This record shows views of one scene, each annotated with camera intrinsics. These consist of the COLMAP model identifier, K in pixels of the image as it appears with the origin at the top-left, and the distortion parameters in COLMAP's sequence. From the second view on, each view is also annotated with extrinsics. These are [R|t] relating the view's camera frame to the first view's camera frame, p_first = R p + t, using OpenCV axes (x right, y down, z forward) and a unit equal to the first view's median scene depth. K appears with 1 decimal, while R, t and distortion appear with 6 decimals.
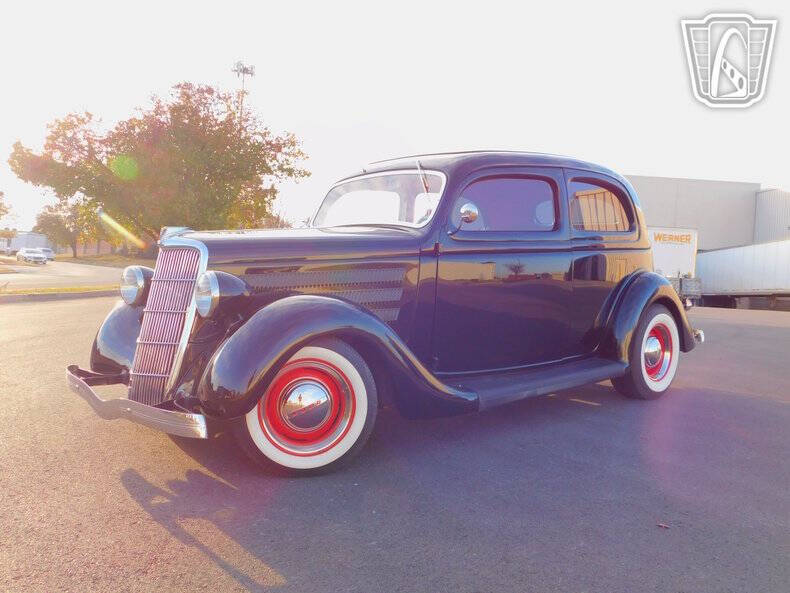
lens RADIAL K [[678.9, 0, 395.0], [0, 678.9, 296.5], [0, 0, 1]] dist [-0.006238, -0.001601]
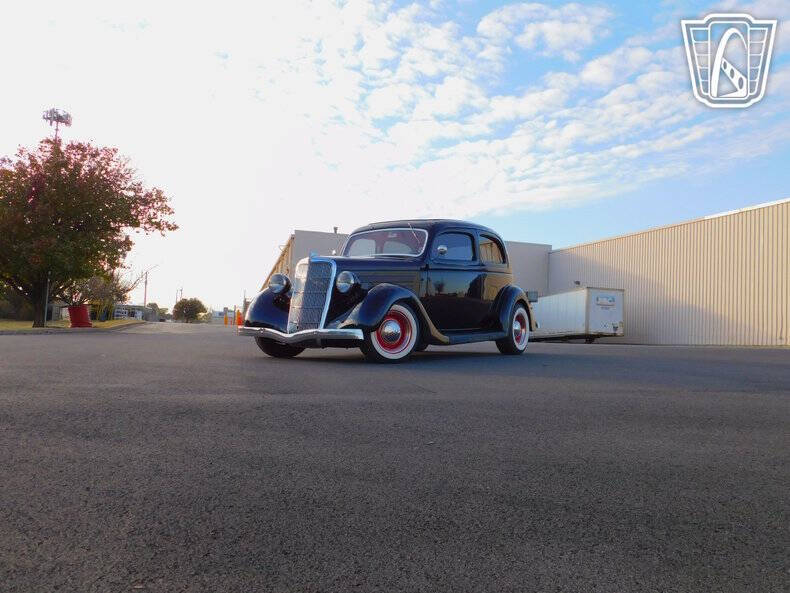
lens RADIAL K [[678.9, 0, 395.0], [0, 678.9, 296.5], [0, 0, 1]] dist [-0.006238, -0.001601]
pose [[0.964636, -0.000724, 0.263586, -0.423881], [0.022652, 0.996525, -0.080160, 0.133800], [-0.262612, 0.083296, 0.961299, -0.689822]]
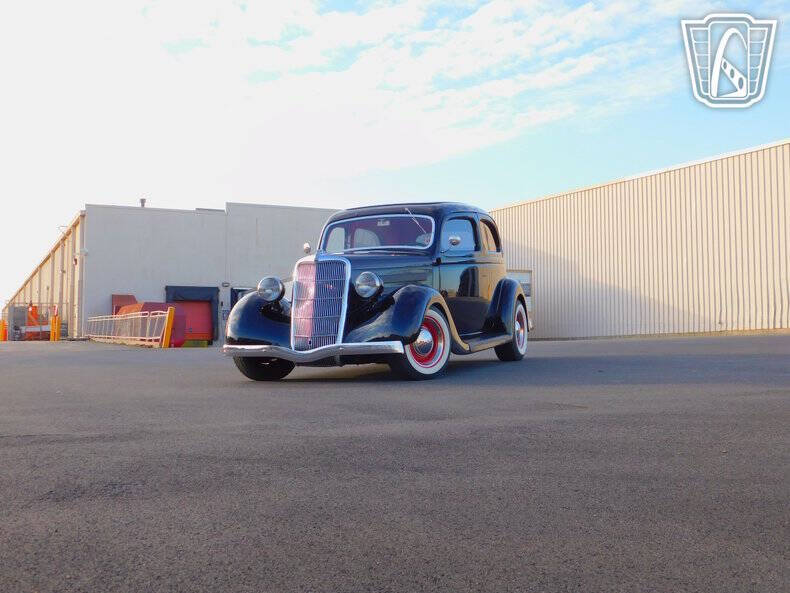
lens RADIAL K [[925.6, 0, 395.0], [0, 925.6, 296.5], [0, 0, 1]] dist [0.012153, 0.008065]
pose [[0.889205, -0.044824, 0.455308, -0.810483], [0.080251, 0.995041, -0.058769, 0.107512], [-0.450416, 0.088797, 0.888392, -0.737149]]
